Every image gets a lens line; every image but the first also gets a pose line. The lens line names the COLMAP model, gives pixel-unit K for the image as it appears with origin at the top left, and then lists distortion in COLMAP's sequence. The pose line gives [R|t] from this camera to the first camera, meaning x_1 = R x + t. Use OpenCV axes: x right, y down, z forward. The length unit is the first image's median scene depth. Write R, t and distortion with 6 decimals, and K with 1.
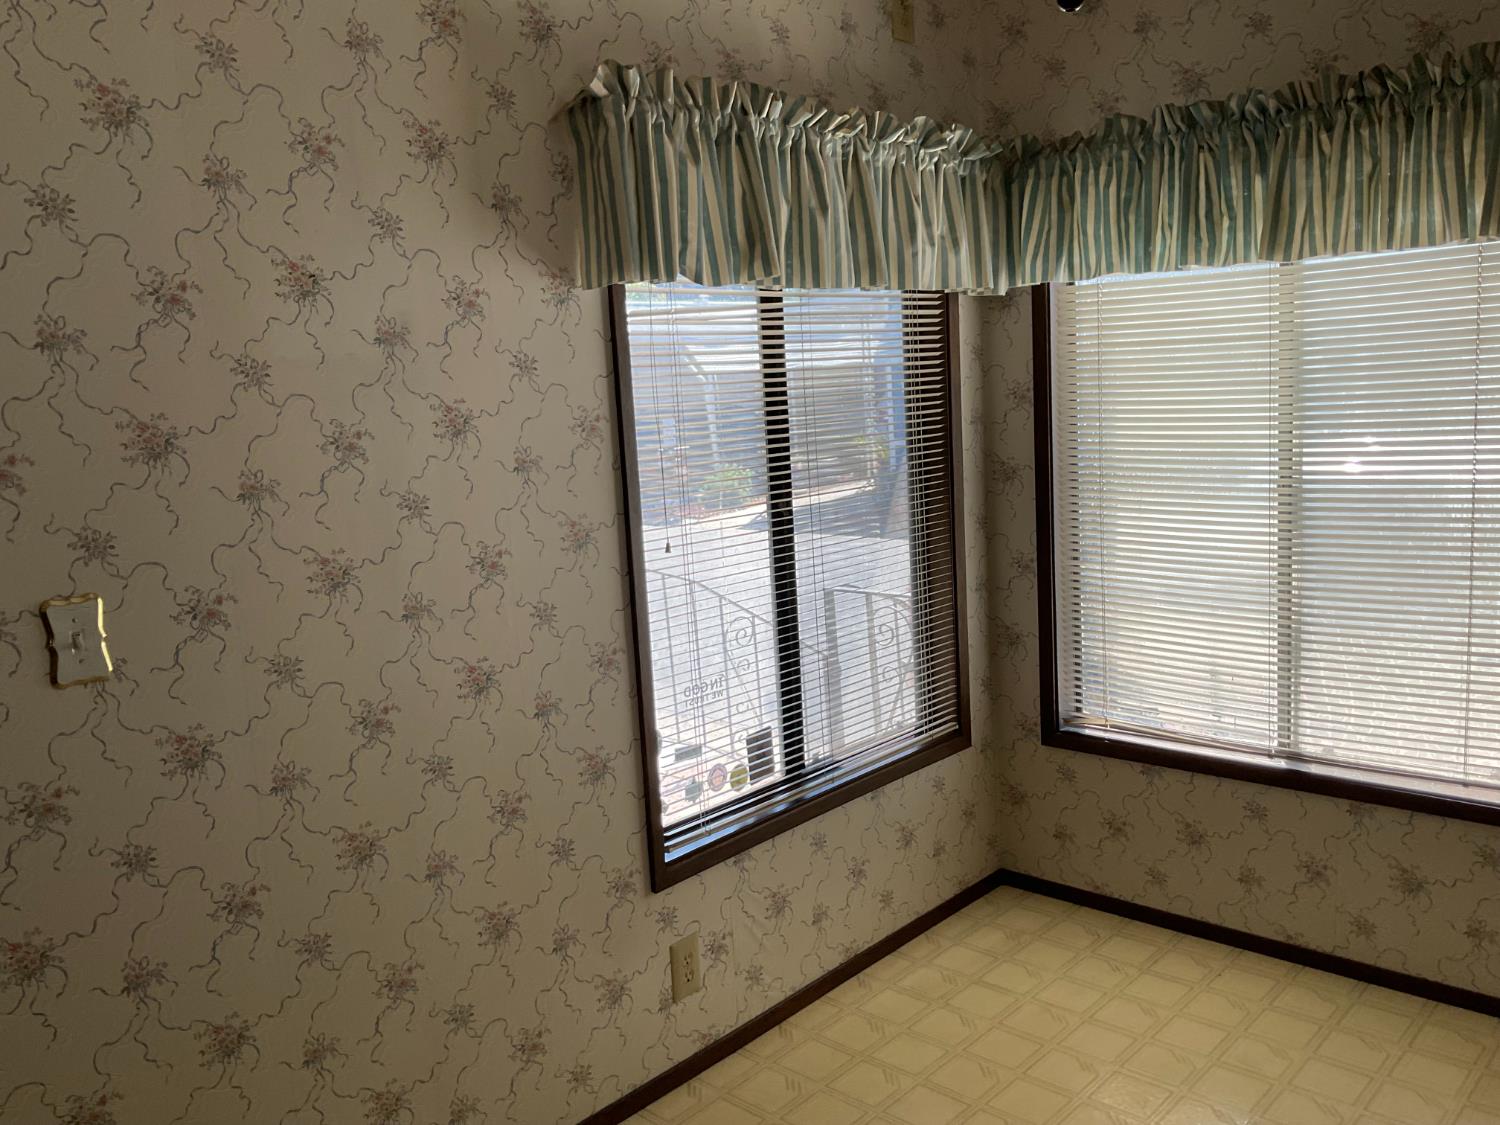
lens RADIAL K [[1235.8, 0, 752.3], [0, 1235.8, 563.1], [0, 0, 1]] dist [0.065524, -0.132972]
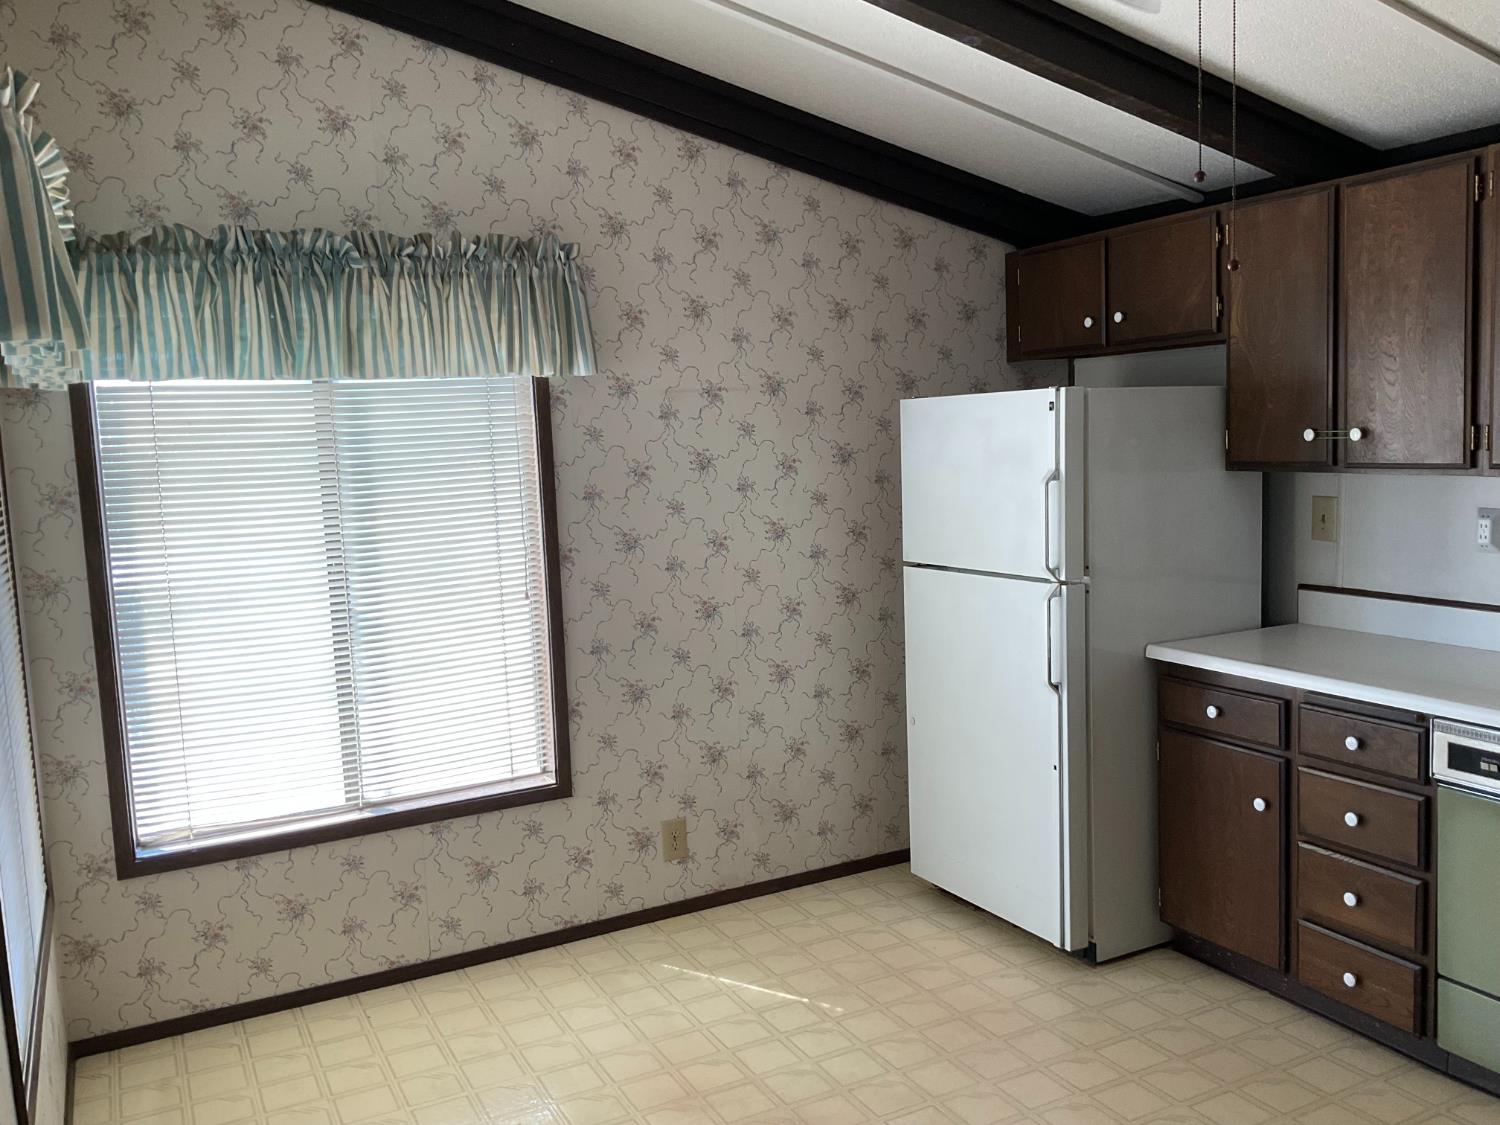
lens RADIAL K [[1235.8, 0, 745.3], [0, 1235.8, 561.1], [0, 0, 1]] dist [0.065524, -0.132972]
pose [[0.353800, -0.067776, 0.932862, -0.501998], [0.162271, 0.986694, 0.010144, -0.022381], [-0.921137, 0.147788, 0.360091, 0.240276]]
